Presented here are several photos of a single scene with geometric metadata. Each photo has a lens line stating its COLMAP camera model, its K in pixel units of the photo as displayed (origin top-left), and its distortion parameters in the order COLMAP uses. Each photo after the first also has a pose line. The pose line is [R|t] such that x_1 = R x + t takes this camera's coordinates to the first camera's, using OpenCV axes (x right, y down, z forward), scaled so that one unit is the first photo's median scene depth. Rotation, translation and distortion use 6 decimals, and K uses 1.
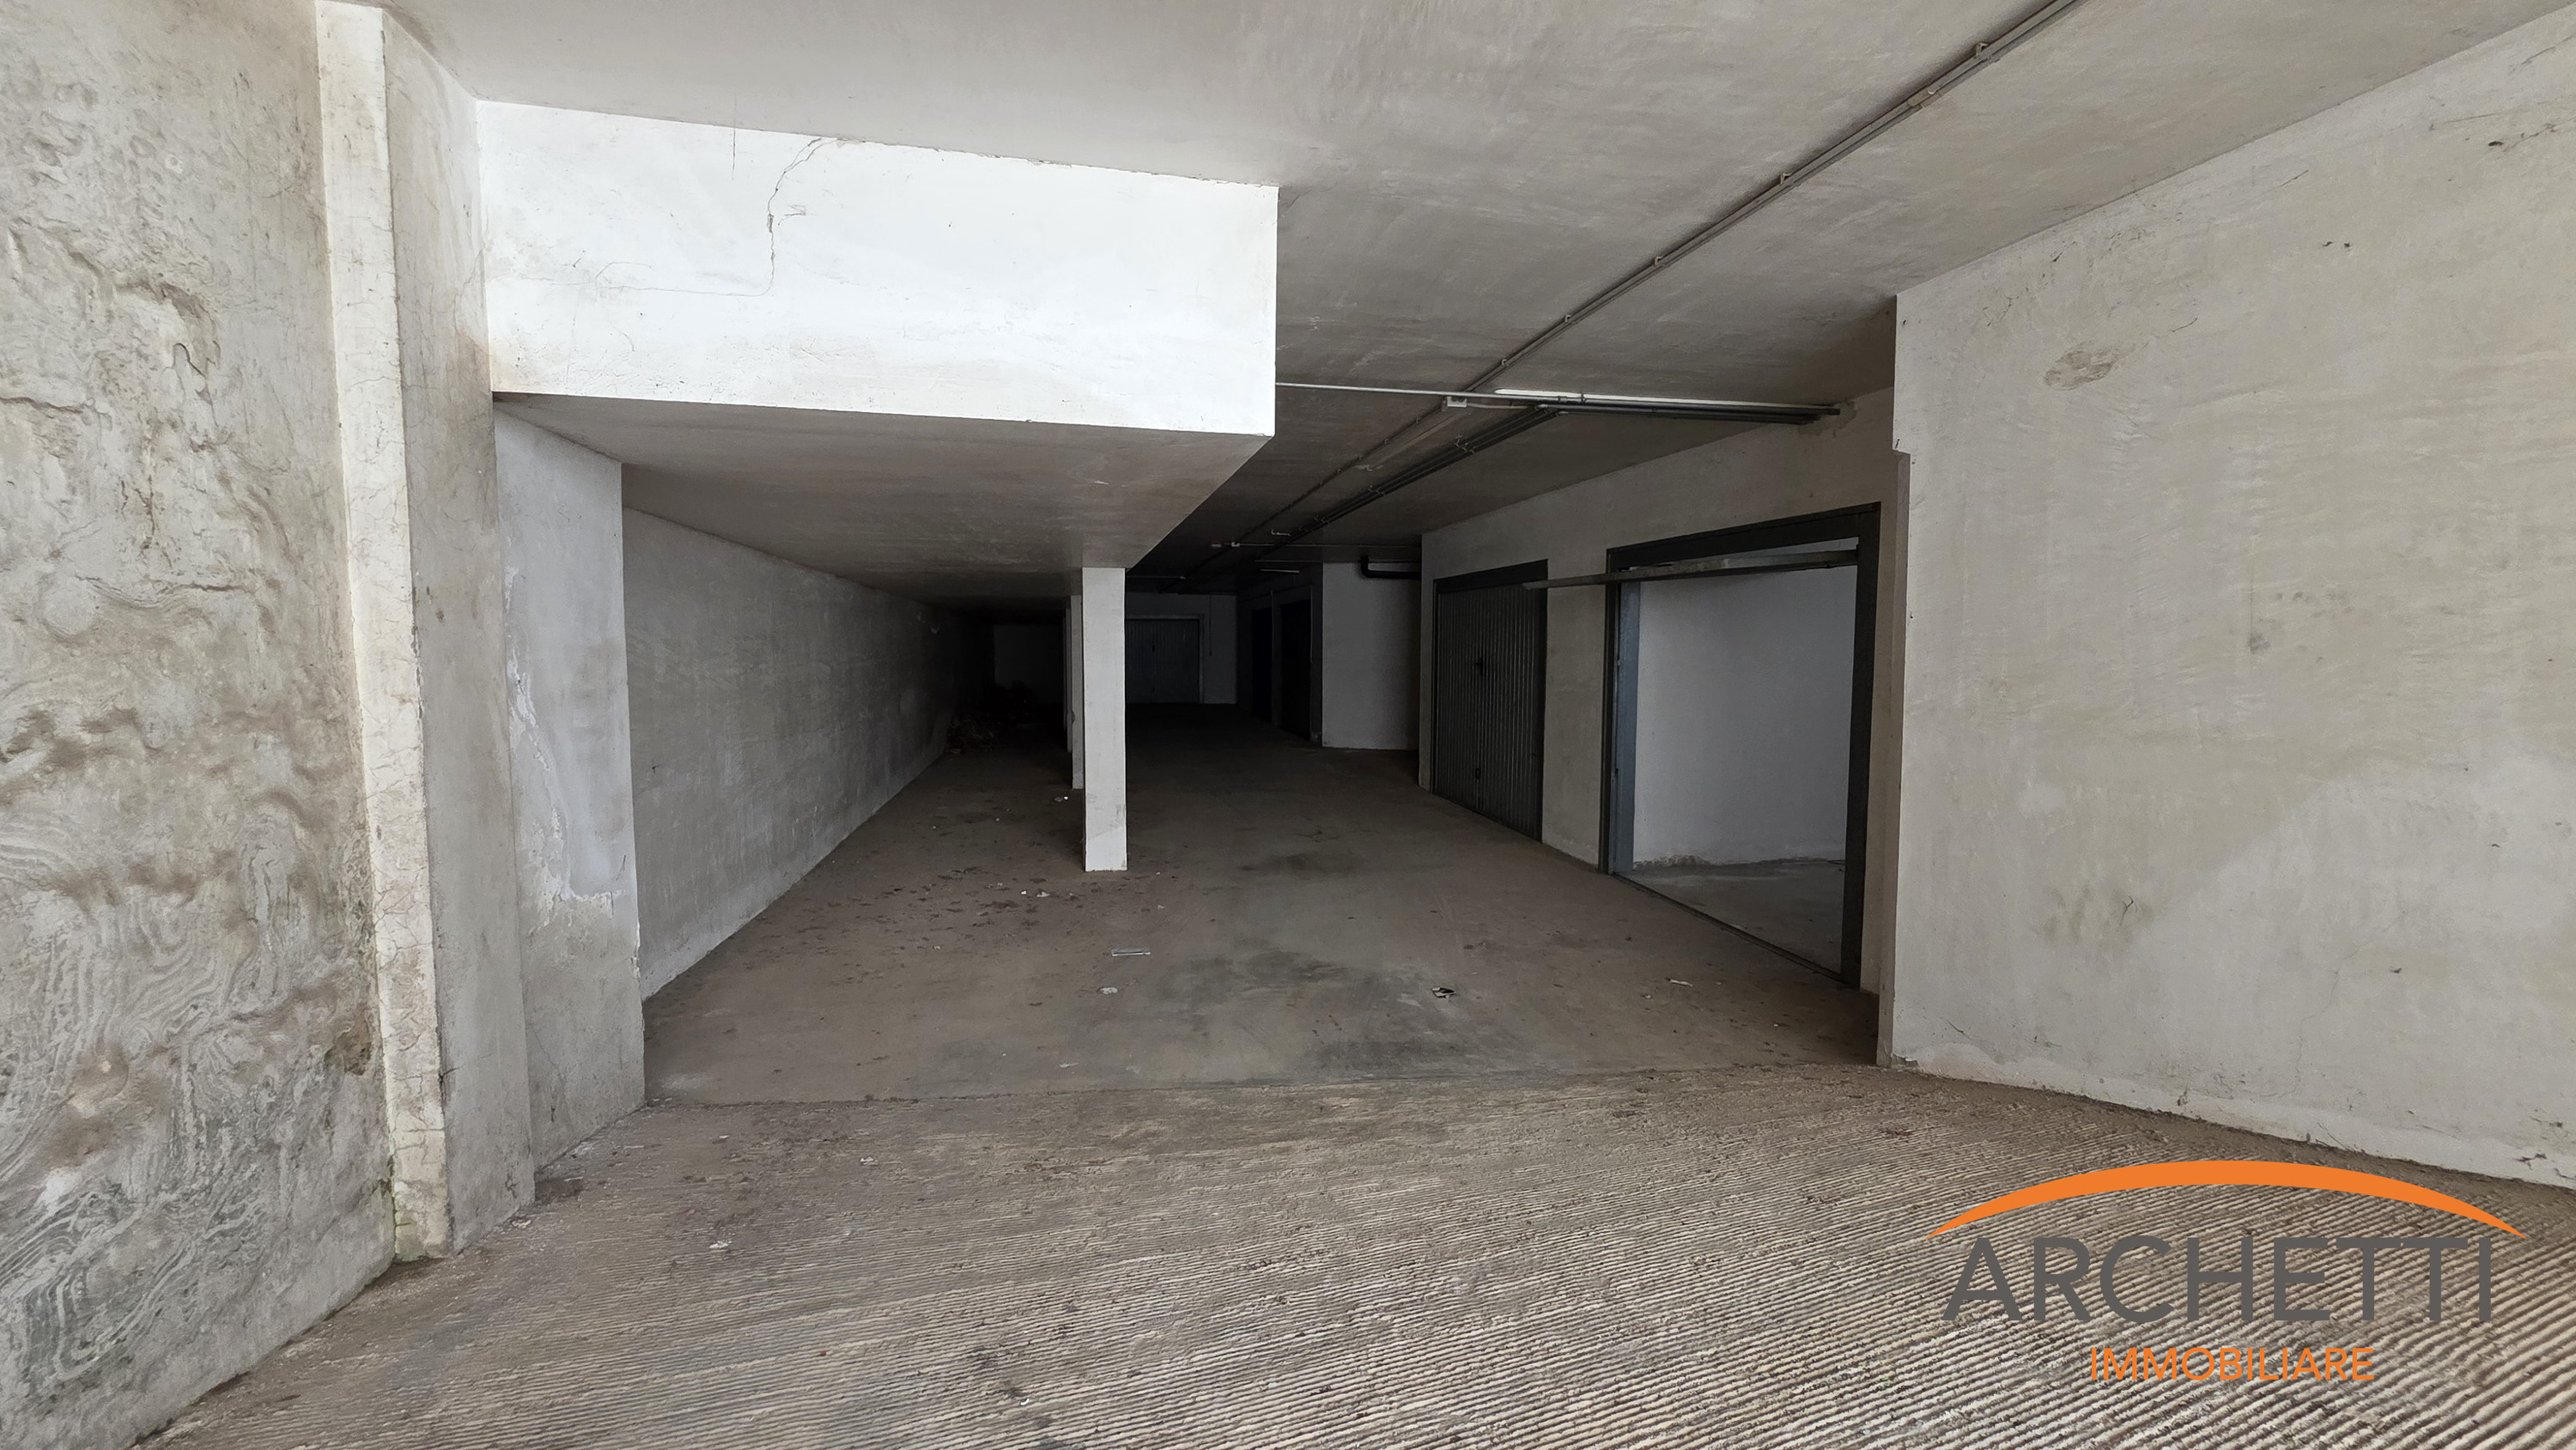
lens RADIAL K [[1016.0, 0, 1289.3], [0, 1016.0, 715.8], [0, 0, 1]] dist [-0.002743, -0.000385]
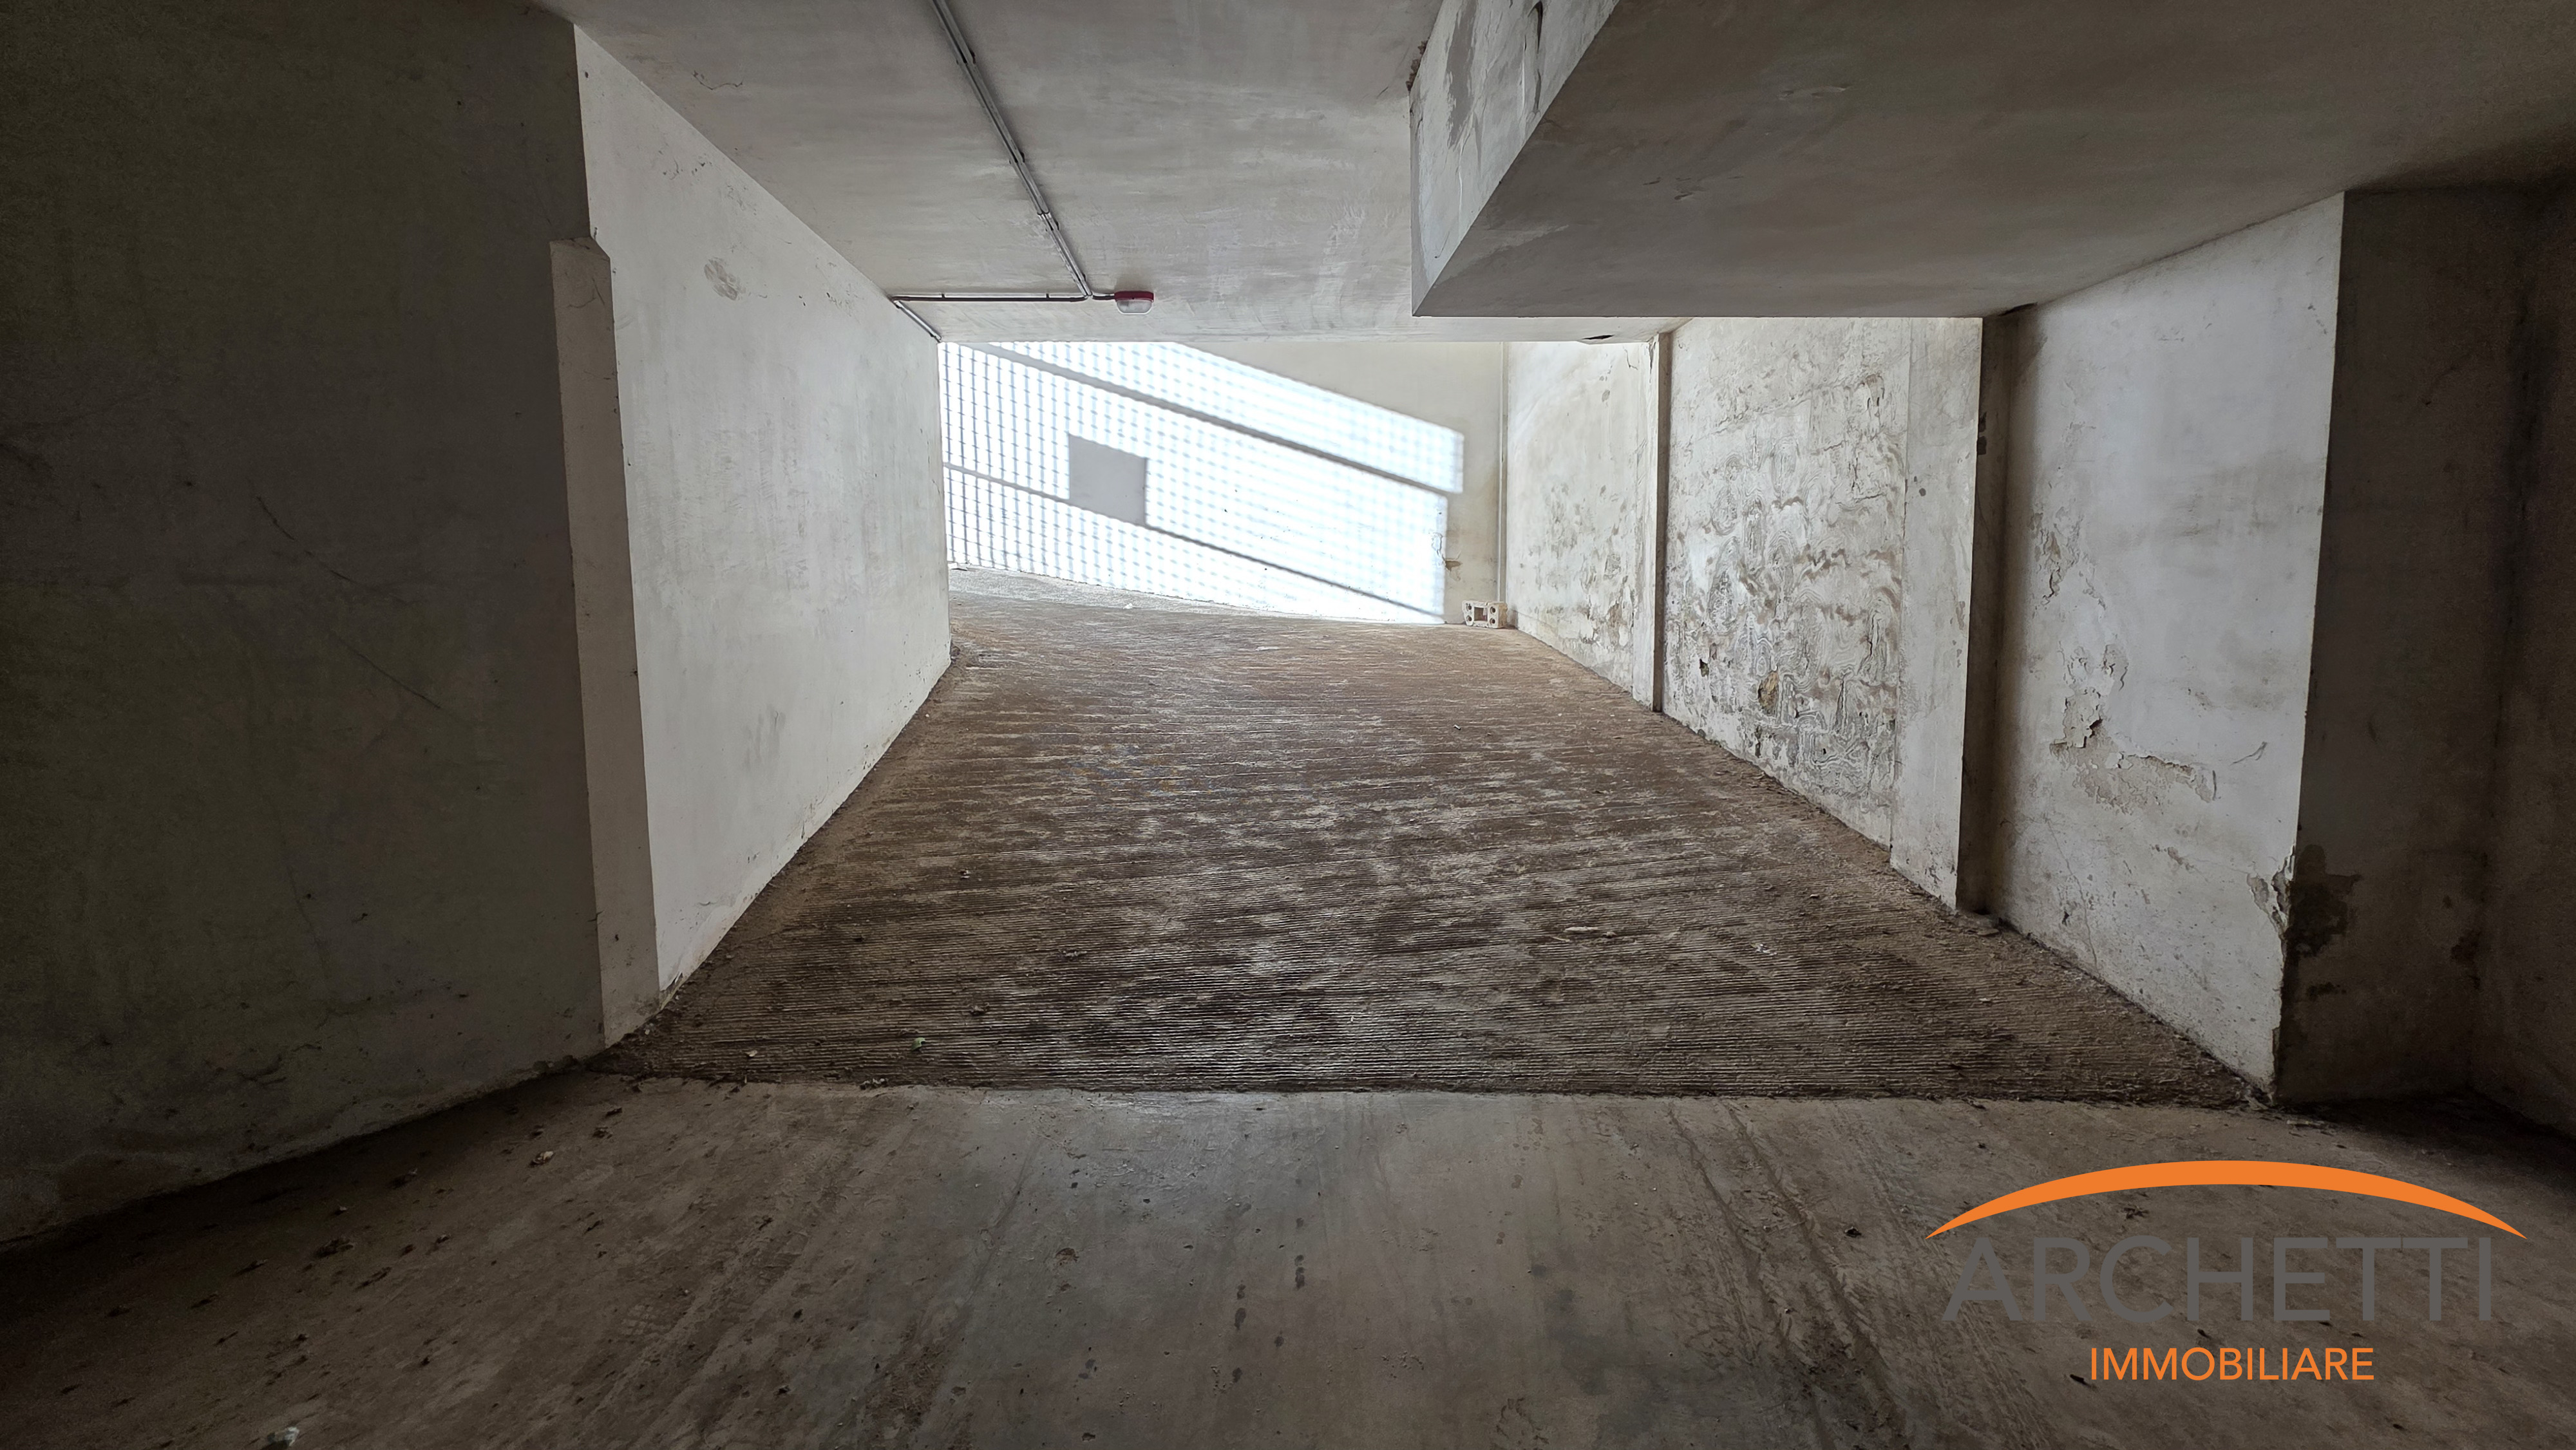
lens RADIAL K [[1016.0, 0, 1282.9], [0, 1016.0, 709.6], [0, 0, 1]] dist [-0.002743, -0.000385]
pose [[-0.987965, -0.007503, 0.154497, -0.074696], [0.018326, 0.986110, 0.165080, -0.053664], [-0.153590, 0.165925, -0.974104, 3.623011]]
